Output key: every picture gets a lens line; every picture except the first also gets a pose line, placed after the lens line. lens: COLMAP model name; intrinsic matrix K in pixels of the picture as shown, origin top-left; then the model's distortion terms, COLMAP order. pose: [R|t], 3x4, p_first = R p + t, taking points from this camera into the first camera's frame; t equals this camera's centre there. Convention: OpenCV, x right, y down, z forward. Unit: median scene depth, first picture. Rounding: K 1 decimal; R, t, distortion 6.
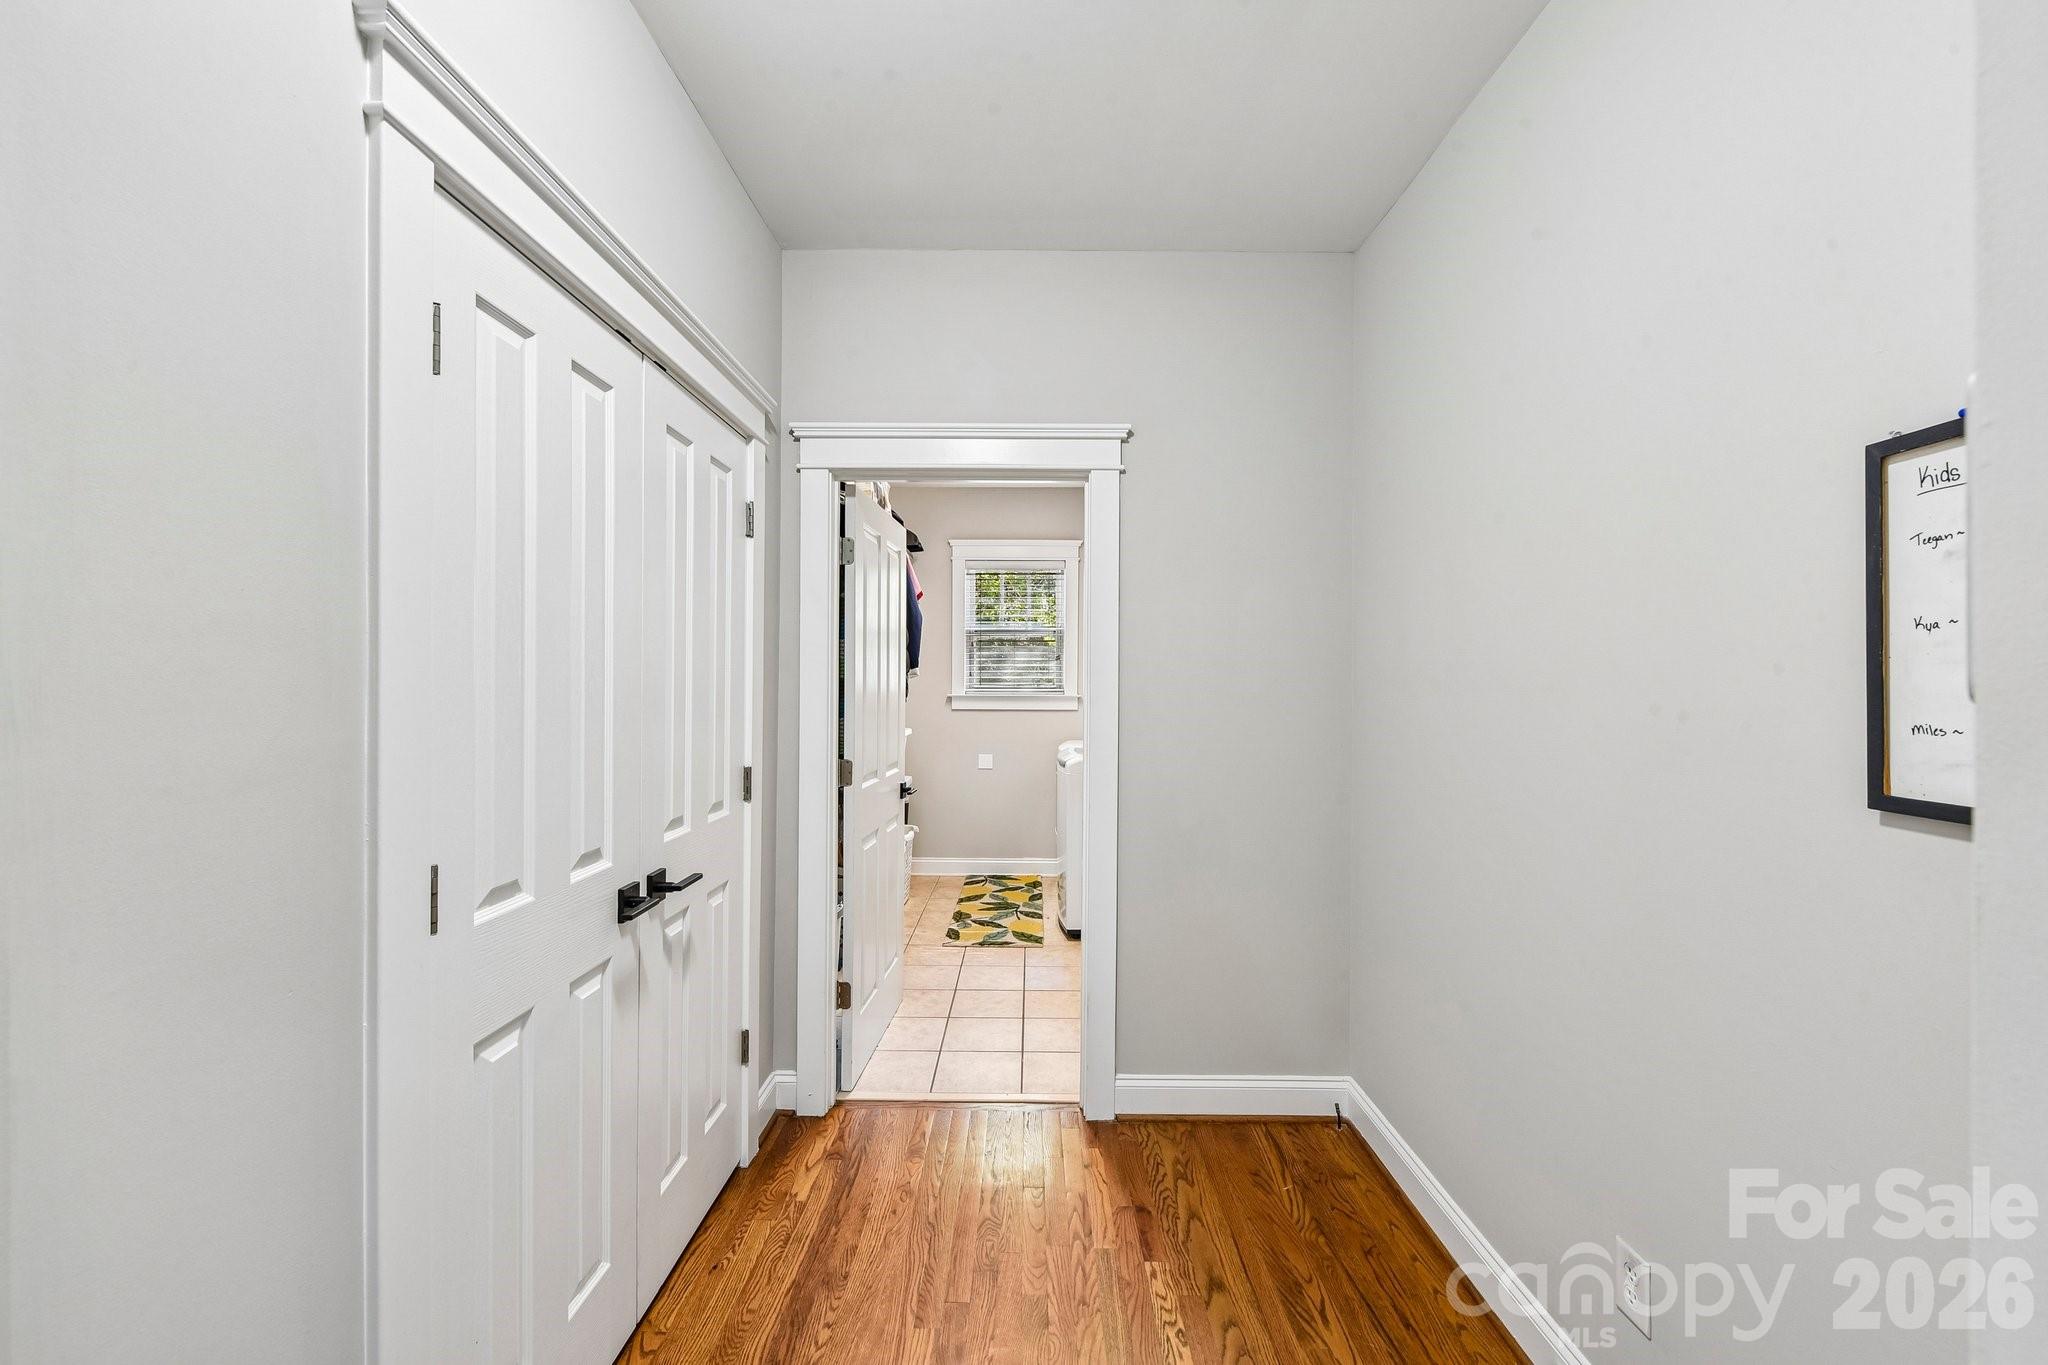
lens RADIAL K [[817.0, 0, 1026.6], [0, 817.0, 680.1], [0, 0, 1]] dist [-0.012386, -0.002170]
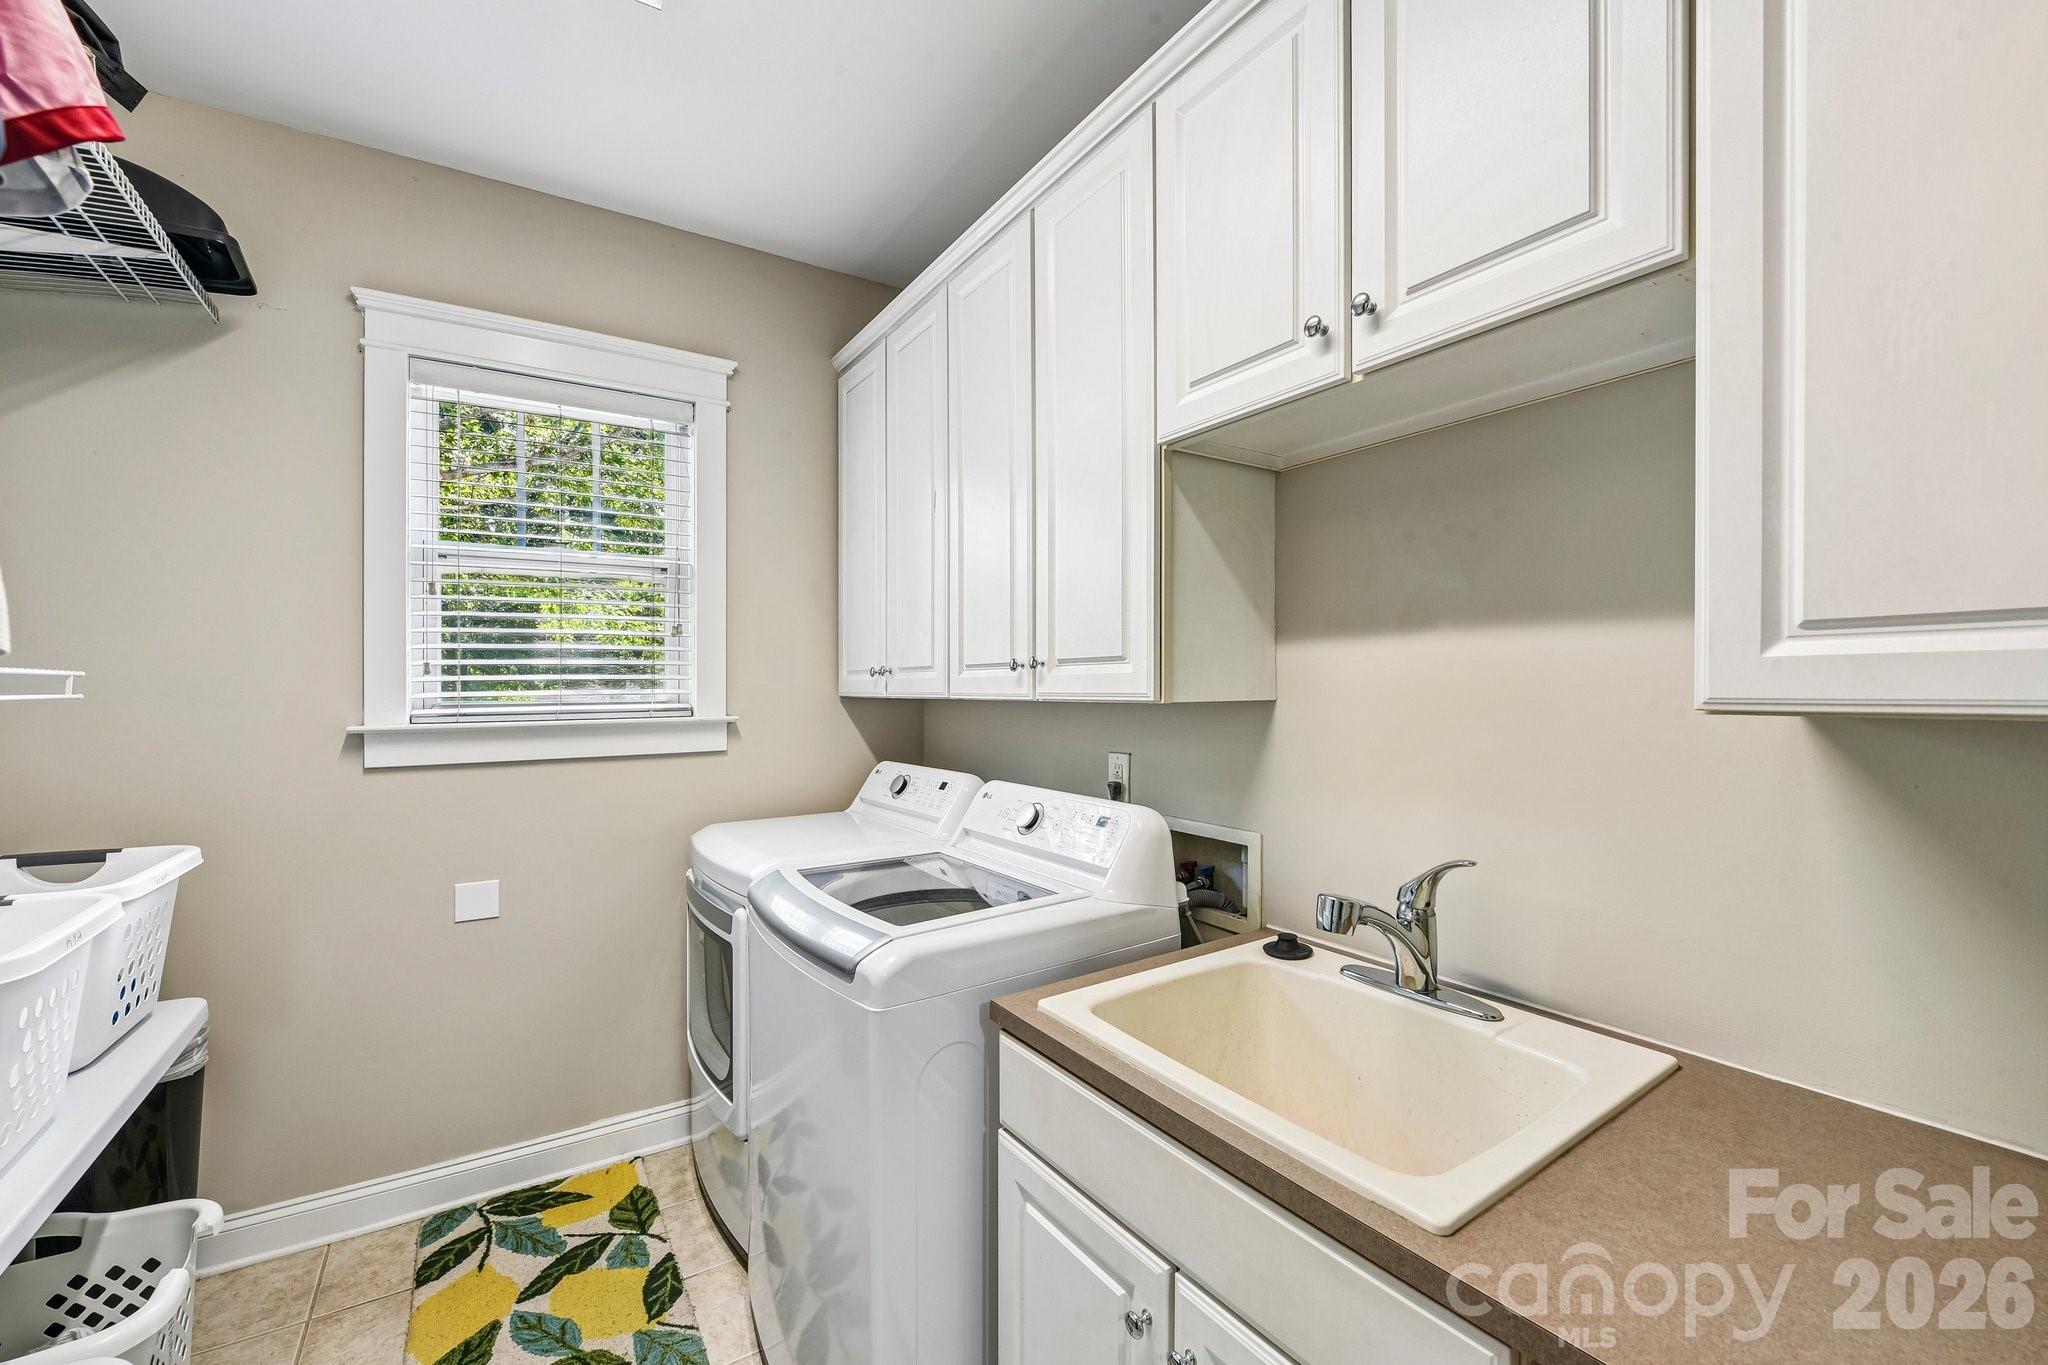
lens RADIAL K [[817.0, 0, 1007.7], [0, 817.0, 682.0], [0, 0, 1]] dist [-0.012386, -0.002170]
pose [[0.835117, -0.004434, 0.550055, -0.051759], [0.002709, 0.999989, 0.003949, -0.001832], [-0.550066, -0.001808, 0.835119, 0.557453]]
